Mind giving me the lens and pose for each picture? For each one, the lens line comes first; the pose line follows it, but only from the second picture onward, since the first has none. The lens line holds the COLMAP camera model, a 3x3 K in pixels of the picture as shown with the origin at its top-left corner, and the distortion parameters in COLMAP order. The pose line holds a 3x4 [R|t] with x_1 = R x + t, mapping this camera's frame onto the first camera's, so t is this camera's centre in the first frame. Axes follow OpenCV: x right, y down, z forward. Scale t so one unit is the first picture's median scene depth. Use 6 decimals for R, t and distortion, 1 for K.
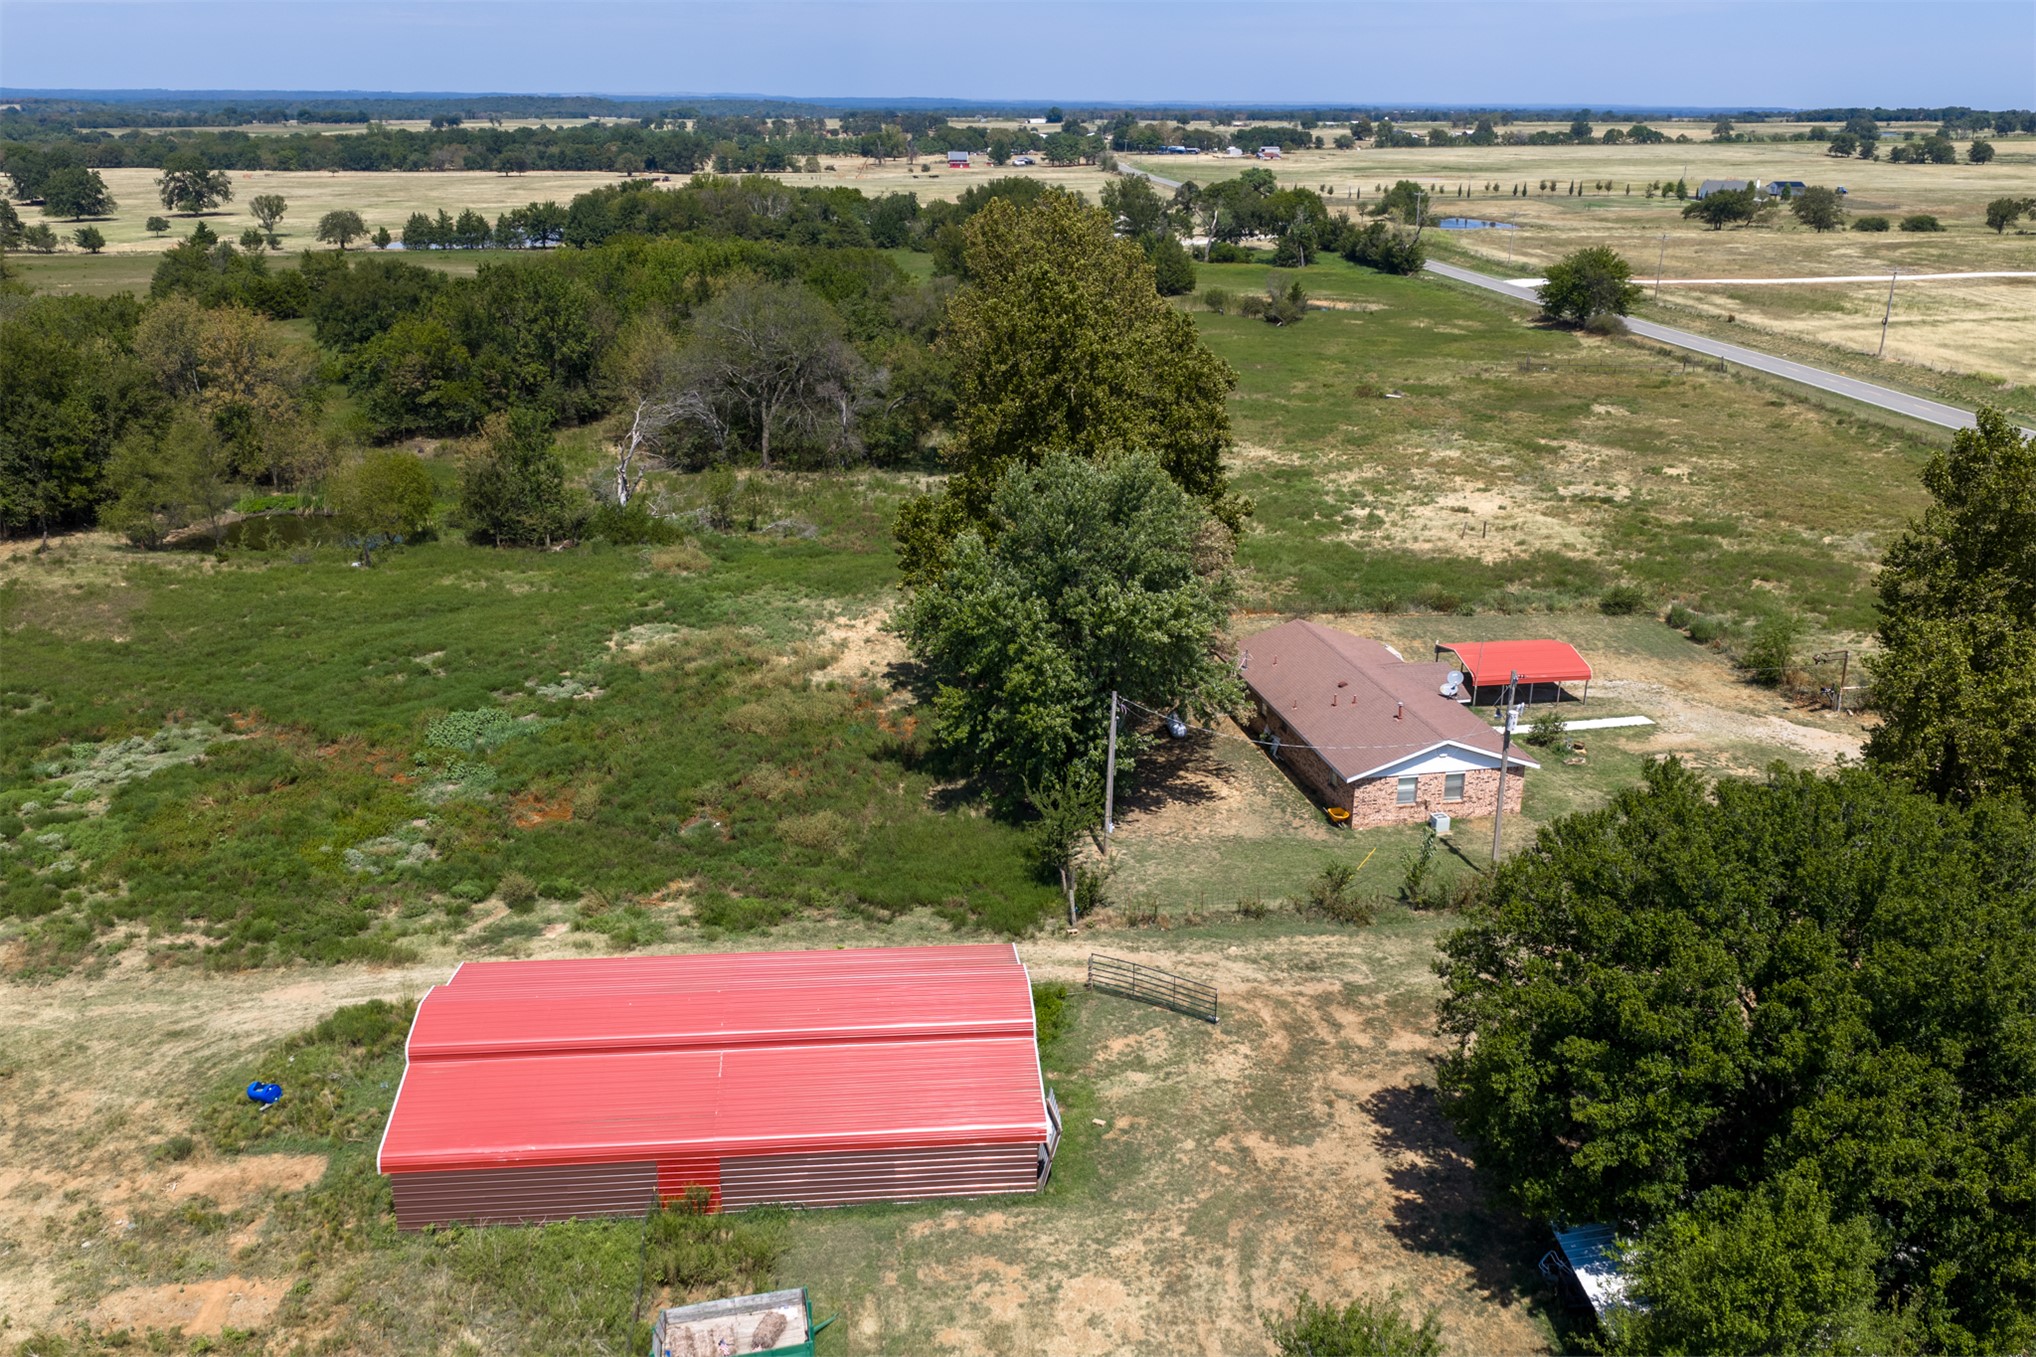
lens RADIAL K [[1695.2, 0, 1015.6], [0, 1695.2, 666.3], [0, 0, 1]] dist [0.010466, -0.007640]
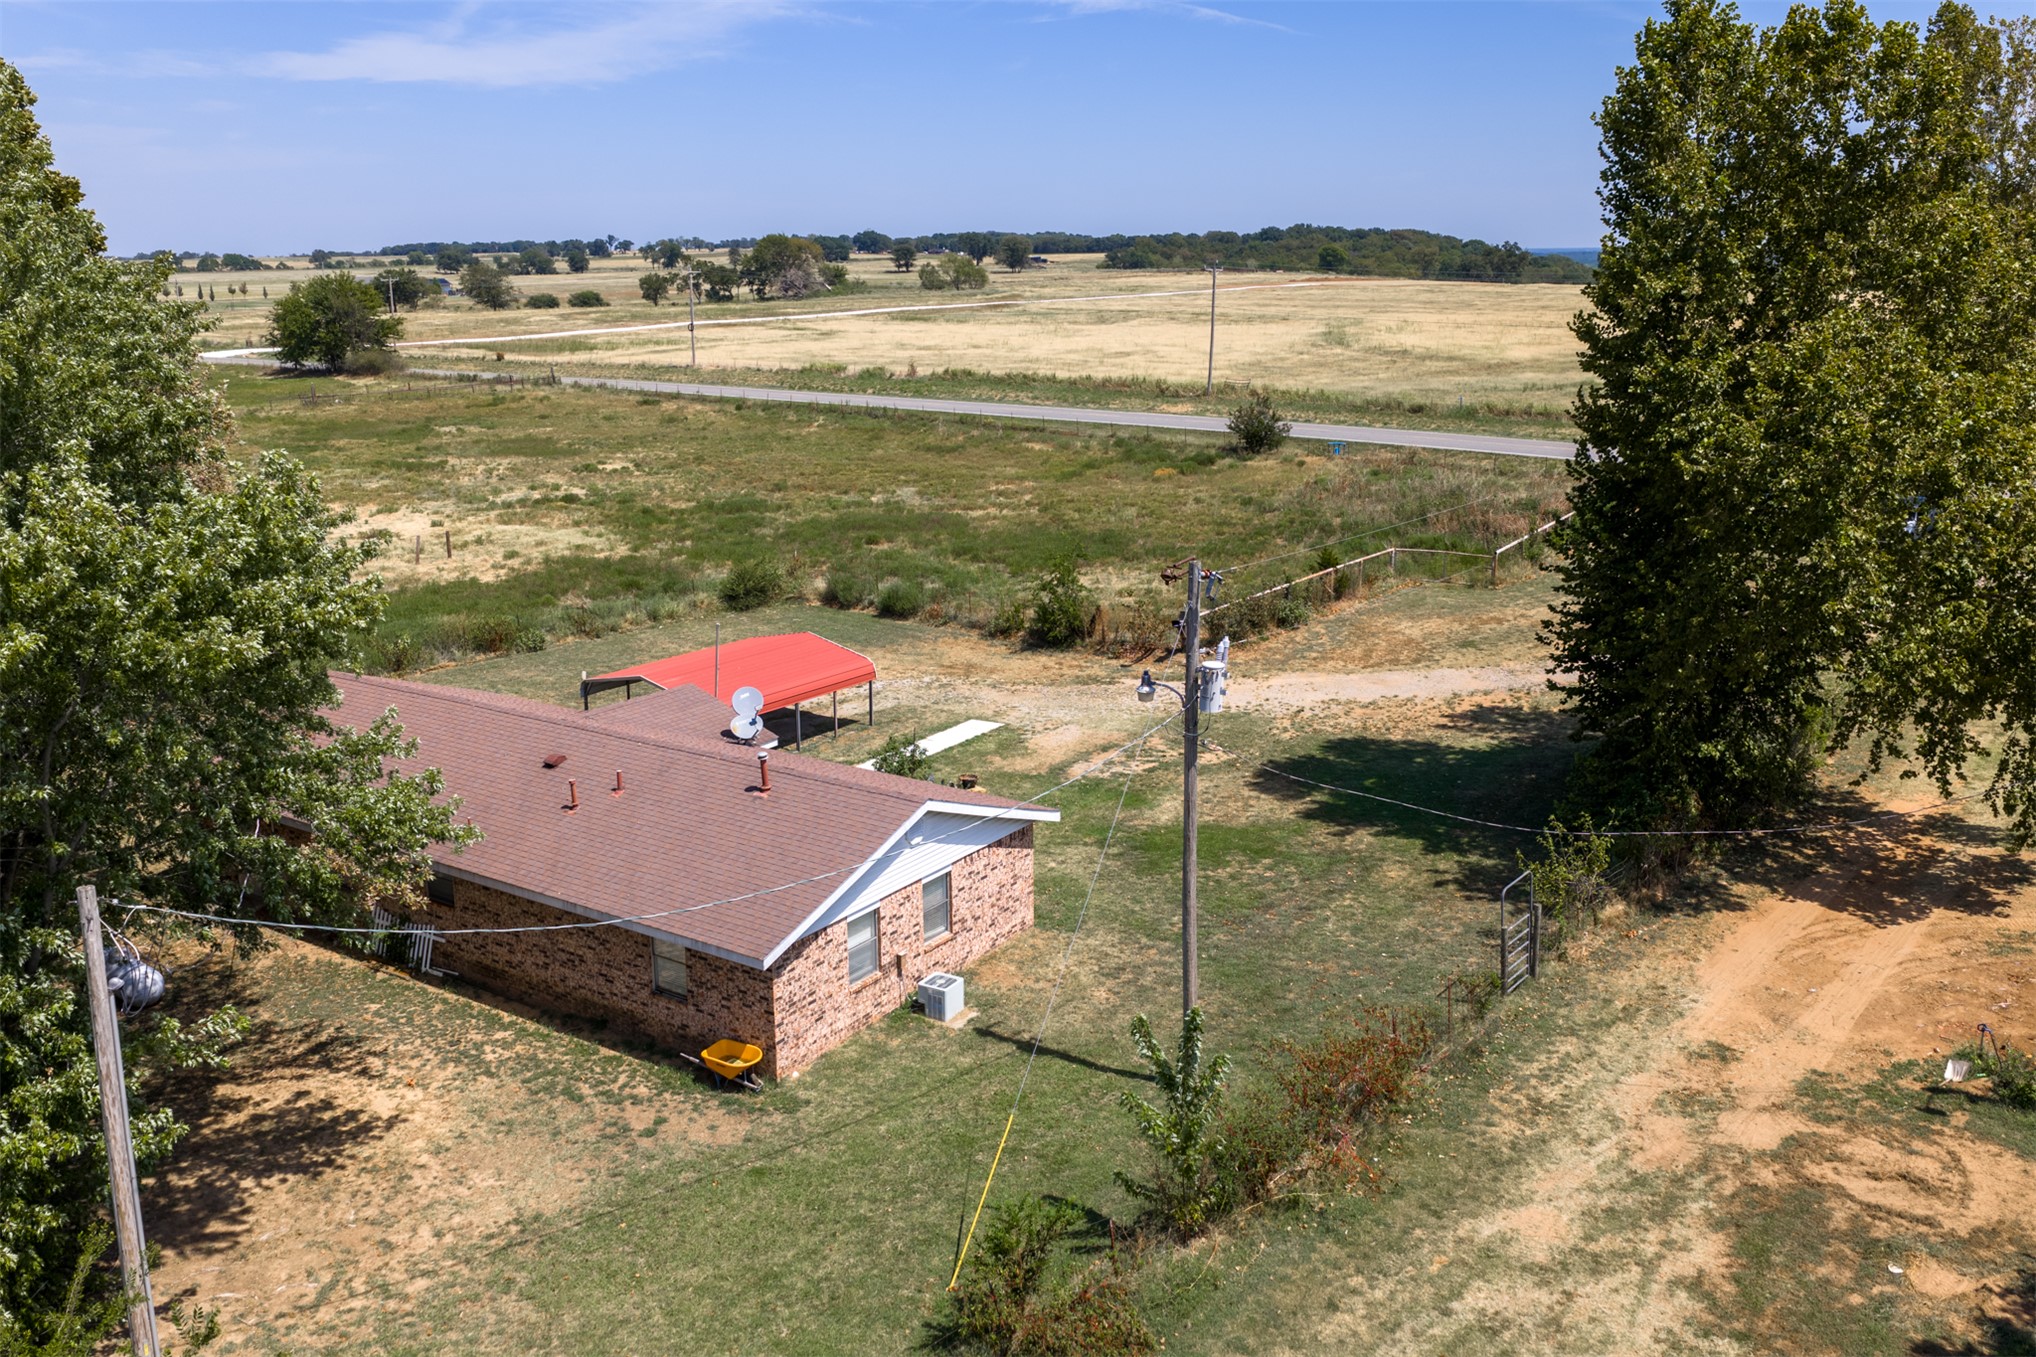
lens RADIAL K [[1695.2, 0, 1015.6], [0, 1695.2, 666.3], [0, 0, 1]] dist [0.010466, -0.007640]
pose [[0.717465, -0.175818, 0.674042, -0.008863], [0.231628, 0.972778, 0.007191, 0.012350], [-0.656957, 0.150968, 0.738658, 0.647823]]
